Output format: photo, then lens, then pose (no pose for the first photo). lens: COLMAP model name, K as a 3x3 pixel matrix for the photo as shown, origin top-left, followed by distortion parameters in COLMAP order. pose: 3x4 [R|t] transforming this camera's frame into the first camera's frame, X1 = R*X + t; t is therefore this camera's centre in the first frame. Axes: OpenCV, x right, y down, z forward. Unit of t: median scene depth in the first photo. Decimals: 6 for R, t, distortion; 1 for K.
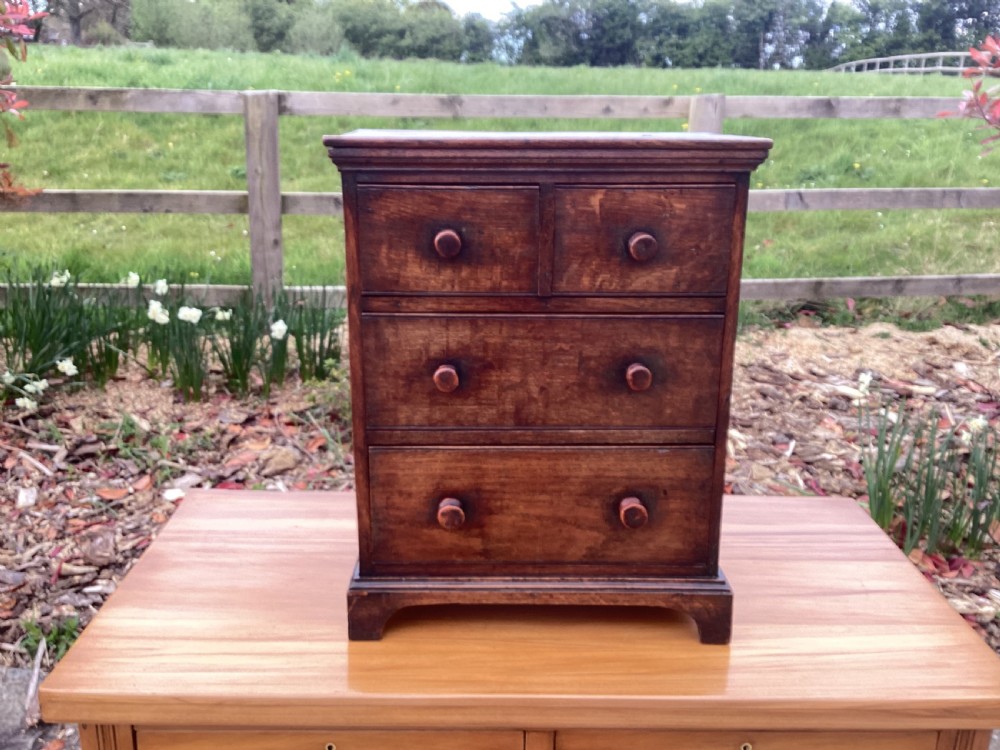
lens RADIAL K [[906.2, 0, 498.0], [0, 906.2, 374.2], [0, 0, 1]] dist [0.095115, -0.184166]
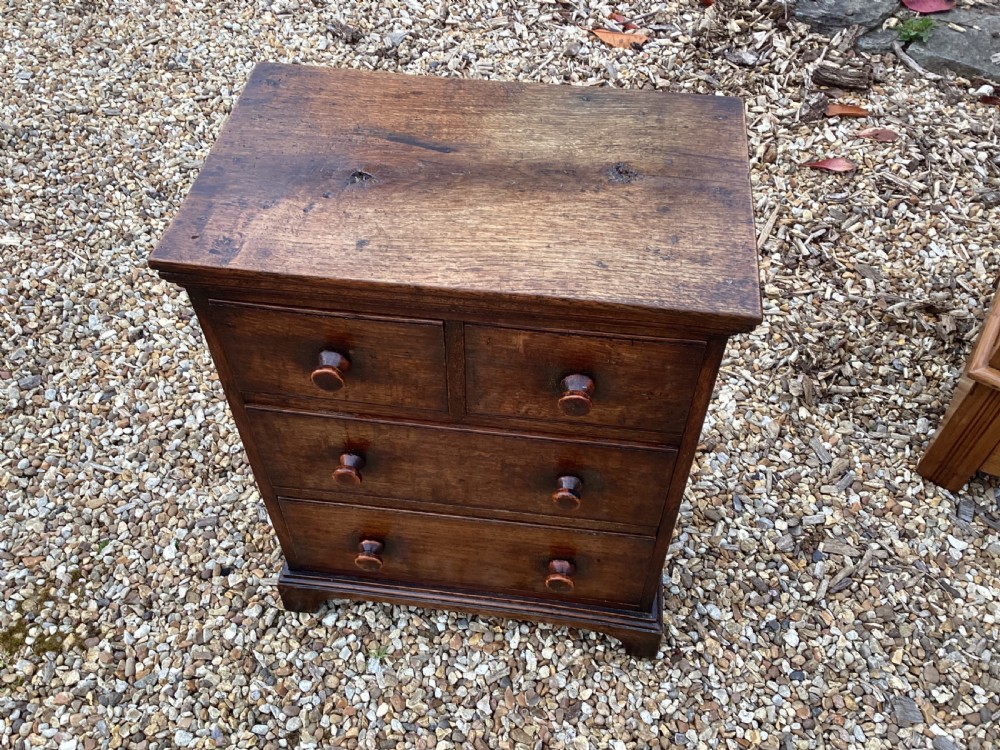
lens RADIAL K [[906.2, 0, 498.0], [0, 906.2, 374.2], [0, 0, 1]] dist [0.095115, -0.184166]
pose [[0.991213, 0.099014, -0.087709, 0.146120], [-0.035113, 0.836252, 0.547220, -0.531969], [0.127529, -0.539331, 0.832381, 0.323025]]
